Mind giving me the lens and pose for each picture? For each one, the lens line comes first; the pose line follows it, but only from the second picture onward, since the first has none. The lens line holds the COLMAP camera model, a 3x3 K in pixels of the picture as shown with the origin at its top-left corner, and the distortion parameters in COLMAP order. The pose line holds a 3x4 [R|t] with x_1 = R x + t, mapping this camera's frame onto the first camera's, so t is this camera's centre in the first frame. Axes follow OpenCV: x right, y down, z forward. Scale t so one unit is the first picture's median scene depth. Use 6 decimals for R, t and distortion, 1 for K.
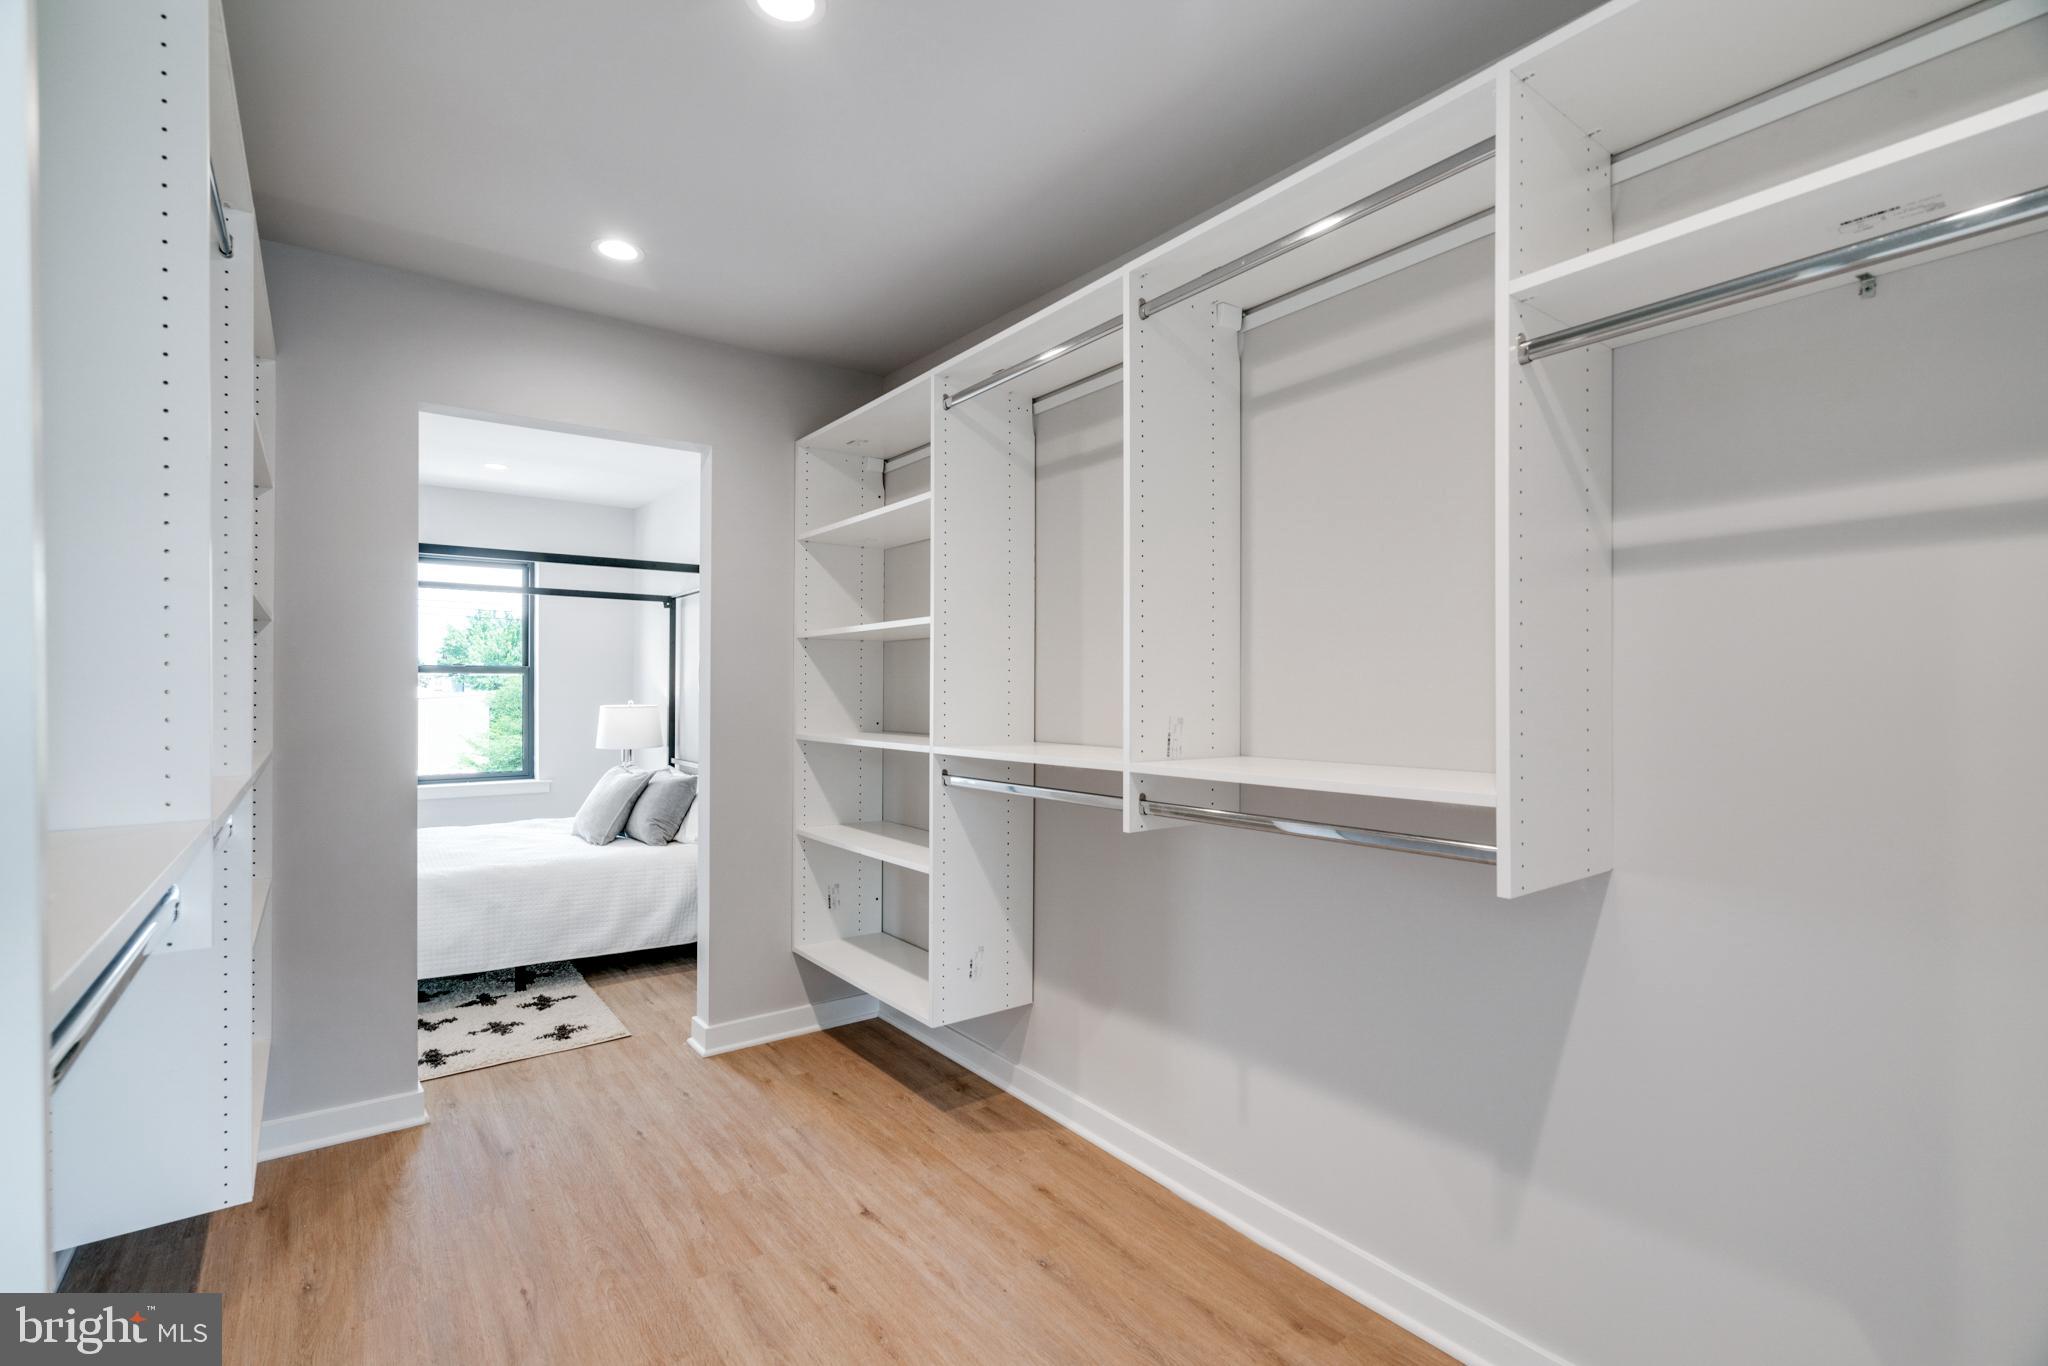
lens RADIAL K [[921.8, 0, 1011.3], [0, 921.8, 680.9], [0, 0, 1]] dist [0.002136, 0.001120]
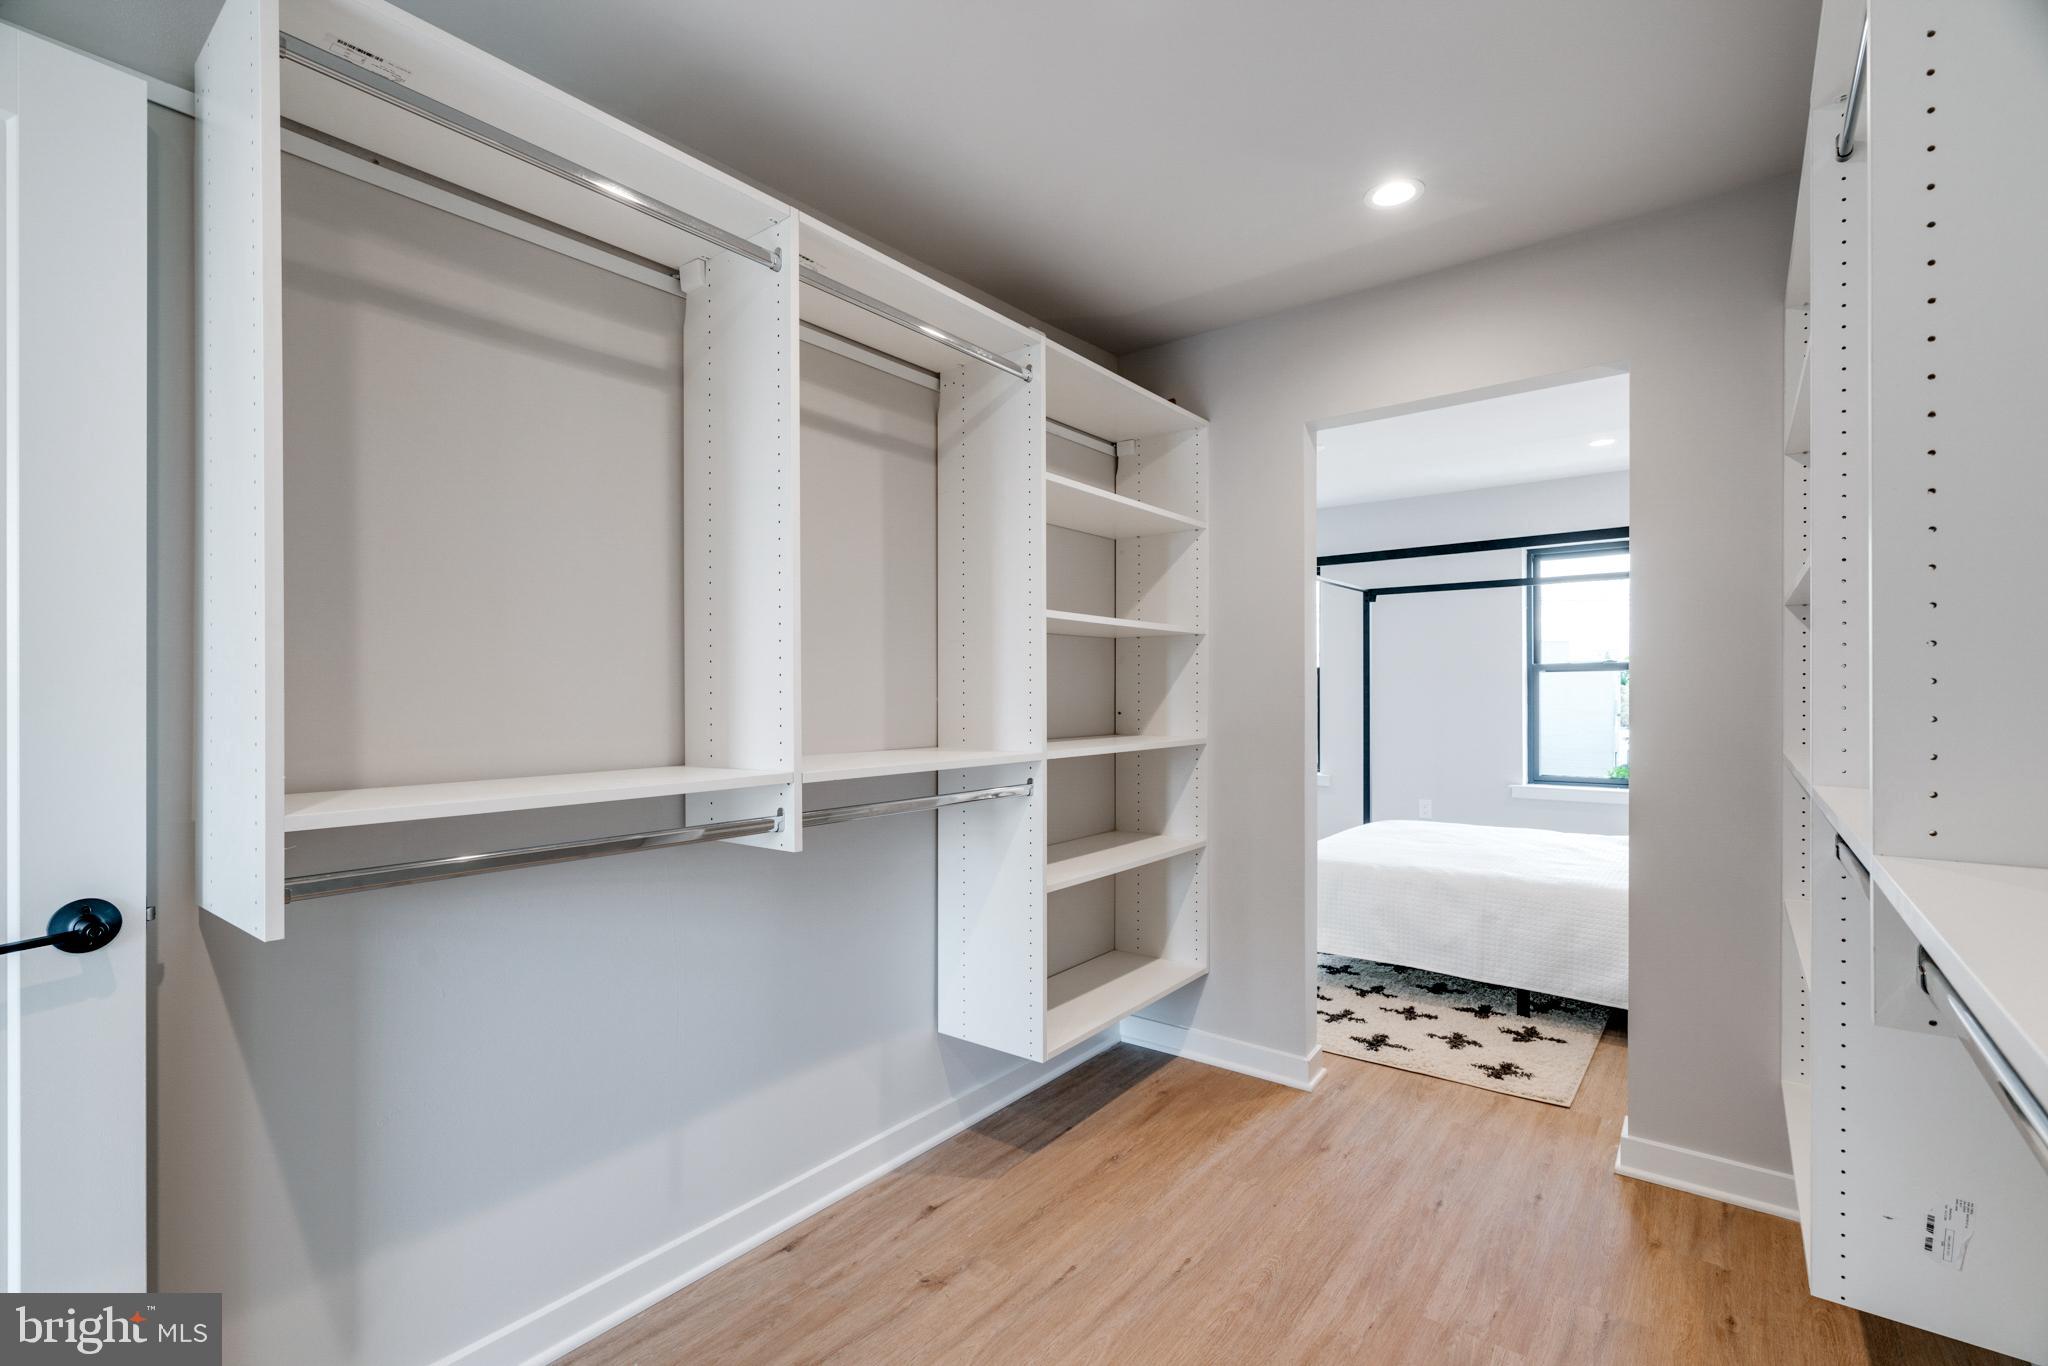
lens RADIAL K [[921.8, 0, 1011.3], [0, 921.8, 680.9], [0, 0, 1]] dist [0.002136, 0.001120]
pose [[0.269656, -0.014858, -0.962842, 0.290785], [0.014687, 0.999828, -0.011316, 0.007984], [0.962845, -0.011090, 0.269828, 0.354000]]
